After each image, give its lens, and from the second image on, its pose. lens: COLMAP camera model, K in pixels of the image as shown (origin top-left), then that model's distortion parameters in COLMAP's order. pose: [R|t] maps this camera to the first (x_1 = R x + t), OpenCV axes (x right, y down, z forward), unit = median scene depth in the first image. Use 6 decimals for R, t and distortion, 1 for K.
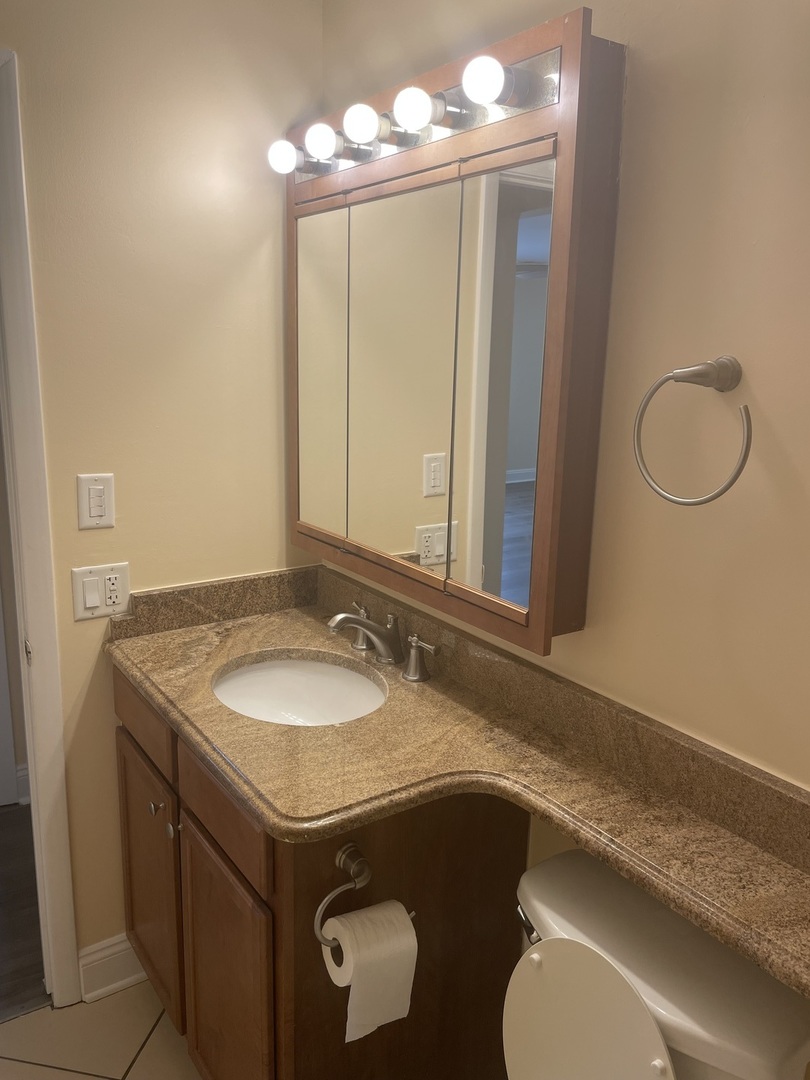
lens RADIAL K [[828.9, 0, 408.0], [0, 828.9, 534.5], [0, 0, 1]] dist [0.082258, -0.111904]
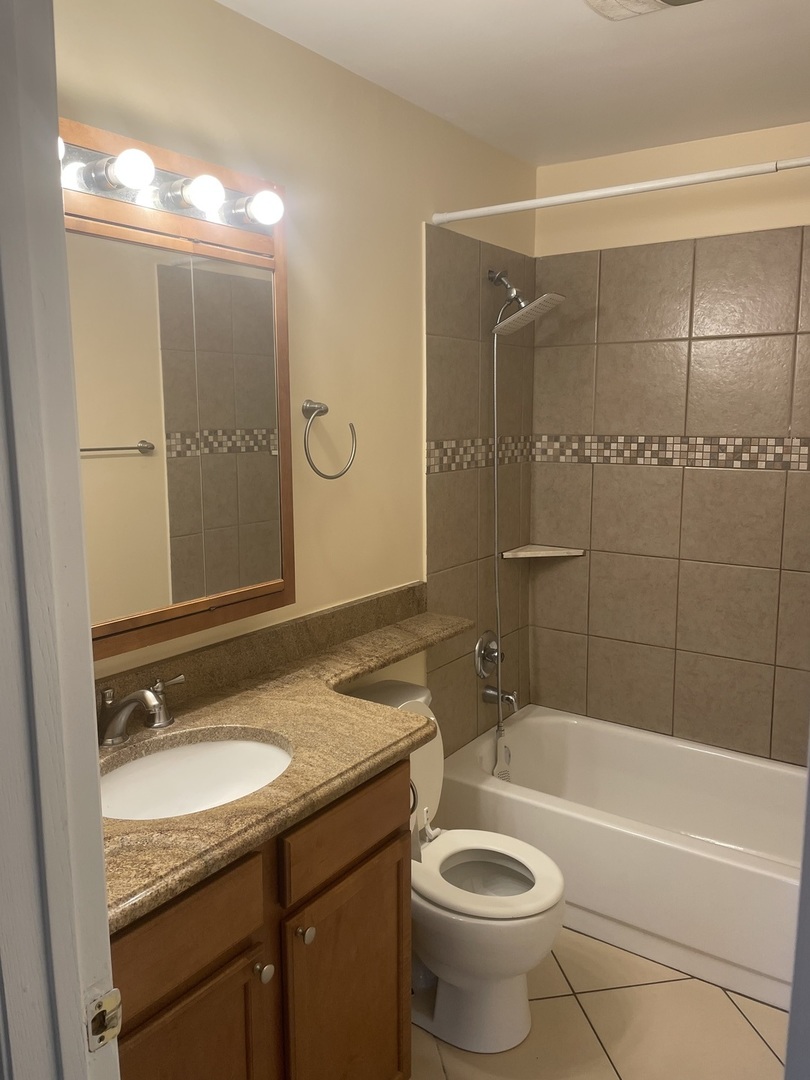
lens RADIAL K [[828.9, 0, 405.7], [0, 828.9, 532.5], [0, 0, 1]] dist [0.082258, -0.111904]
pose [[-0.339860, -0.163734, 0.926114, -1.167444], [0.210700, 0.946442, 0.244649, -0.270128], [-0.916570, 0.278278, -0.287159, 1.138041]]
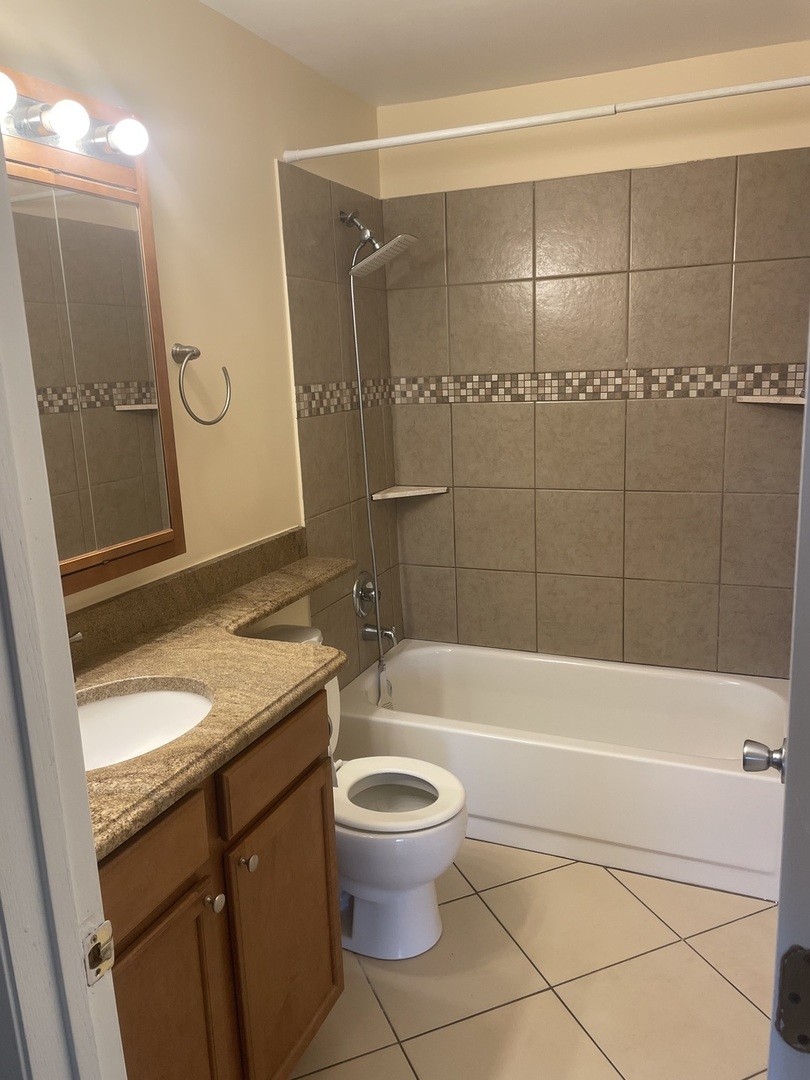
lens RADIAL K [[828.9, 0, 410.1], [0, 828.9, 532.7], [0, 0, 1]] dist [0.082258, -0.111904]
pose [[-0.534084, -0.177767, 0.826531, -1.158147], [0.217948, 0.915649, 0.337767, -0.269011], [-0.816855, 0.360536, -0.450290, 1.244777]]
